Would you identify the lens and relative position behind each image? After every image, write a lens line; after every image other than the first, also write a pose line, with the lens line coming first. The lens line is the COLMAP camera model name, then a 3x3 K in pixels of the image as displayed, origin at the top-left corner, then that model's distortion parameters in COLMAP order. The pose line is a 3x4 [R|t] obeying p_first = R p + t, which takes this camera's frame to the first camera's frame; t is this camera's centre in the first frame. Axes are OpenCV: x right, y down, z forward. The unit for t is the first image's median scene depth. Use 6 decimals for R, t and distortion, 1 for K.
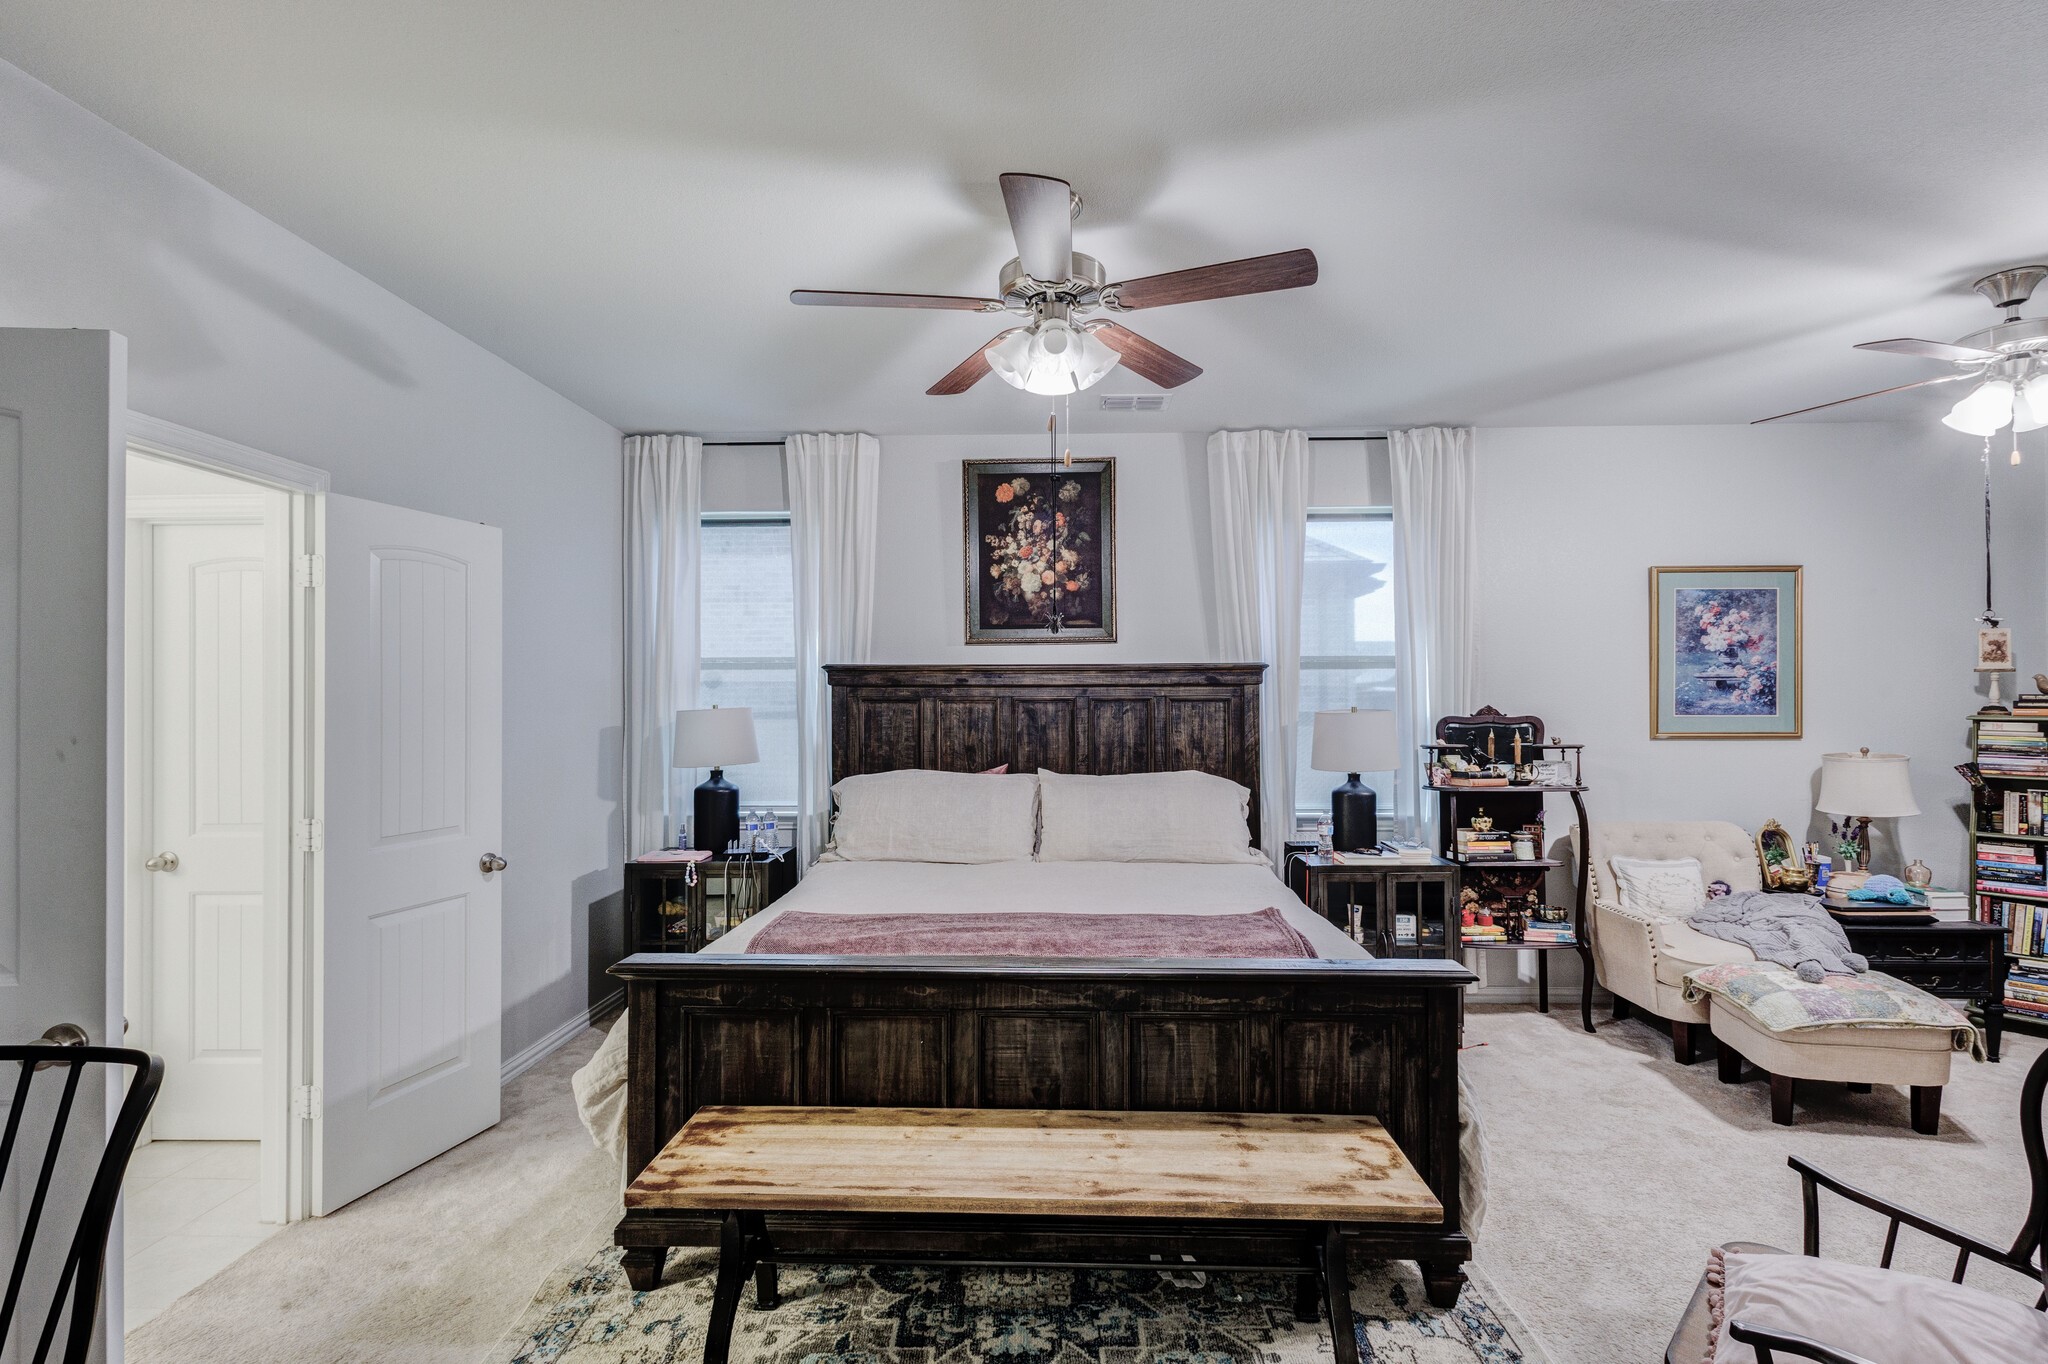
lens RADIAL K [[953.5, 0, 1033.1], [0, 953.5, 680.7], [0, 0, 1]] dist [0.003181, -0.000468]
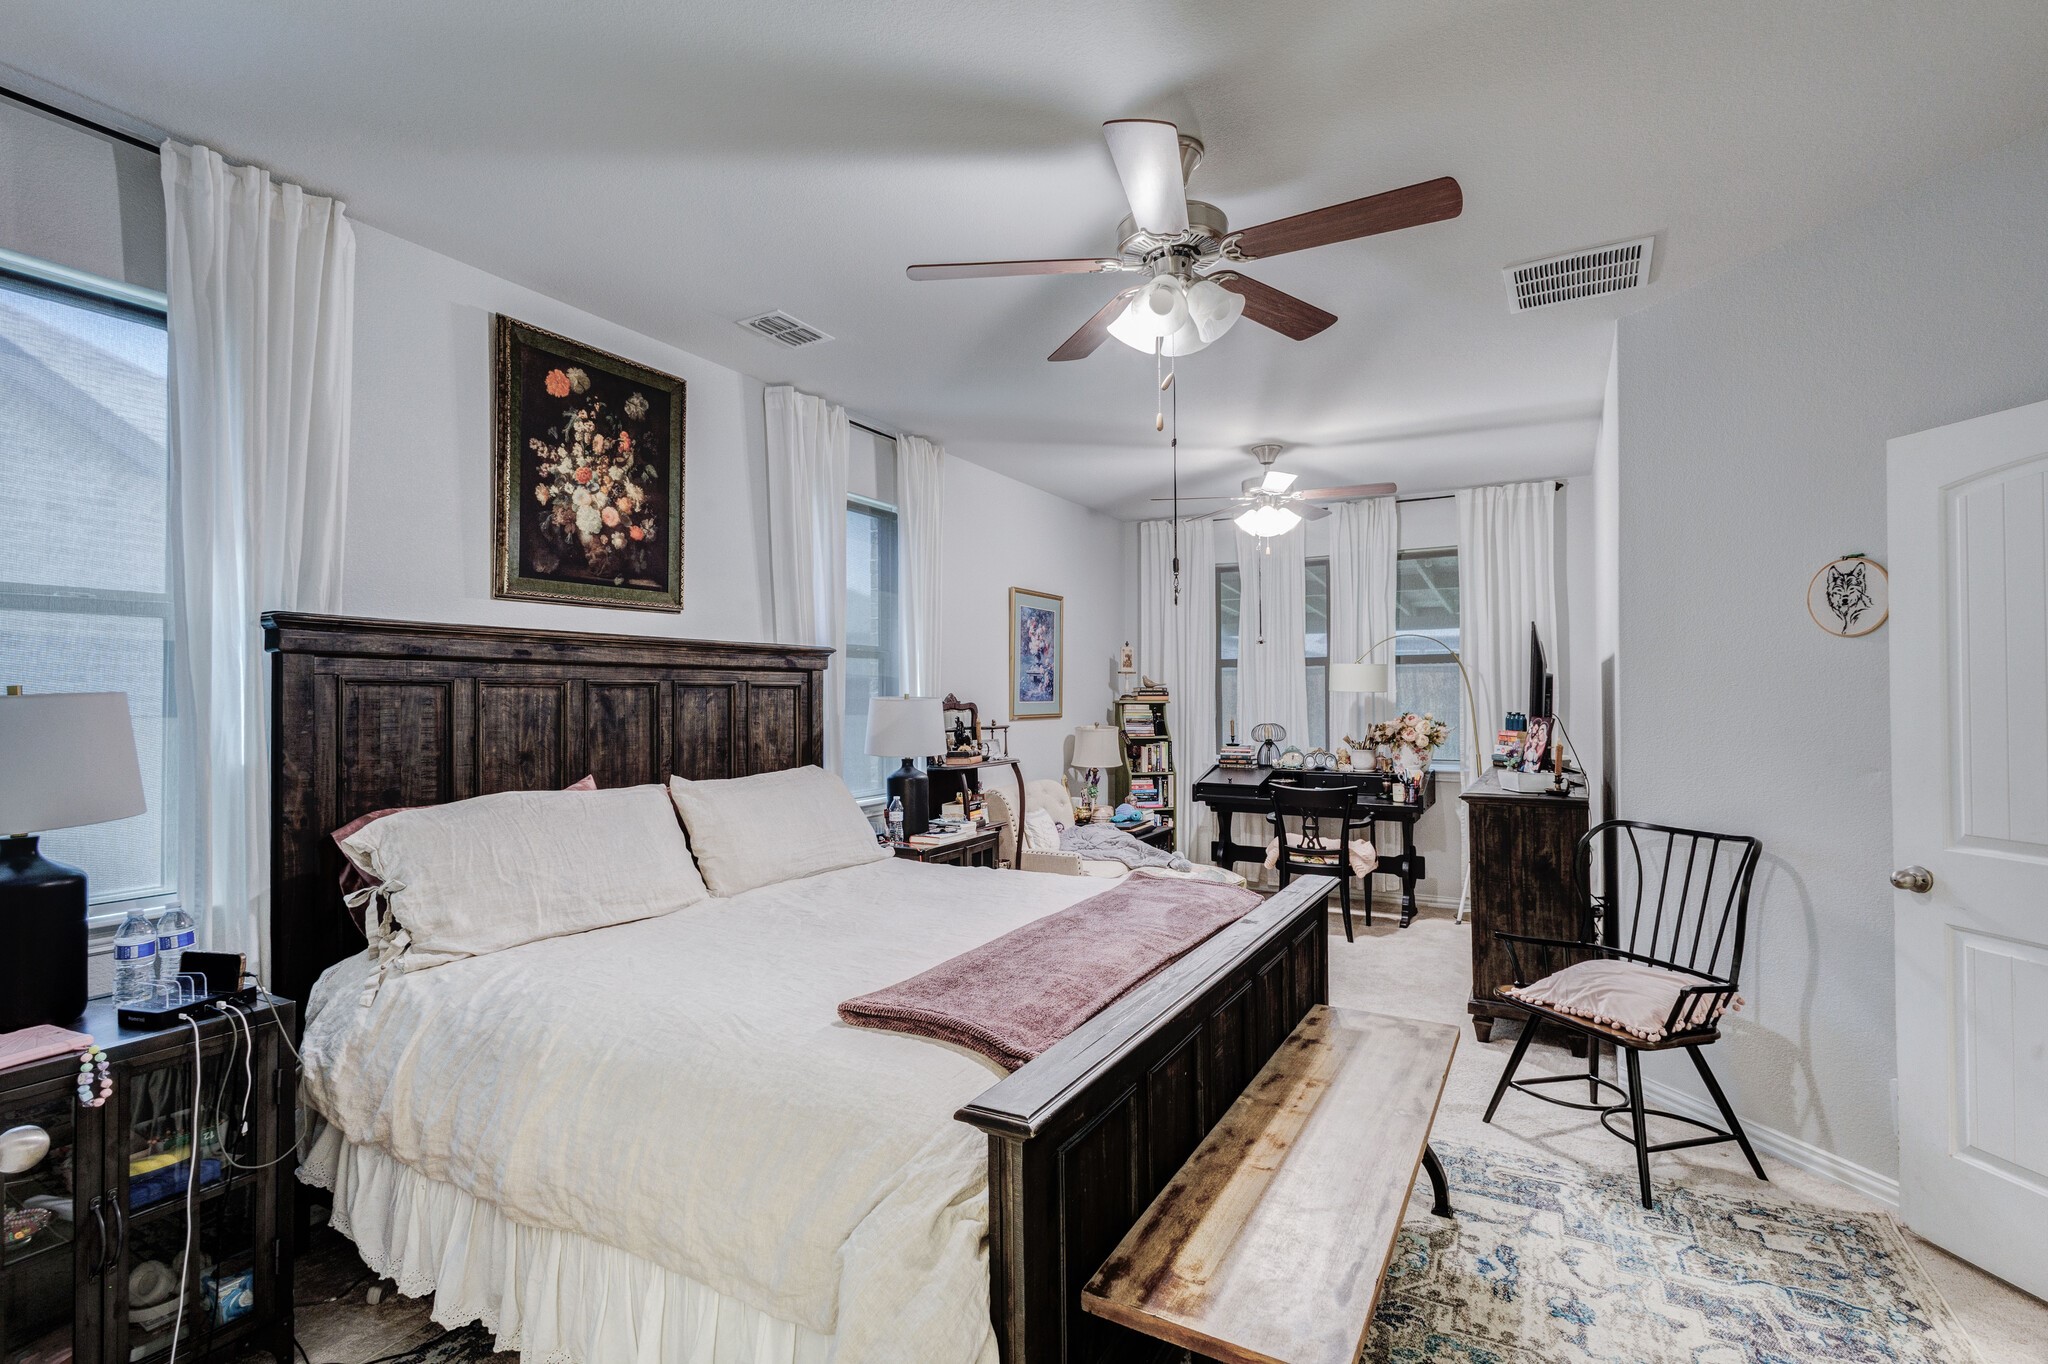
lens RADIAL K [[953.5, 0, 1033.1], [0, 953.5, 680.7], [0, 0, 1]] dist [0.003181, -0.000468]
pose [[0.458924, 0.015638, 0.888338, -0.491317], [-0.013702, 0.999851, -0.010522, 0.020915], [-0.888370, -0.007343, 0.459070, 0.384067]]
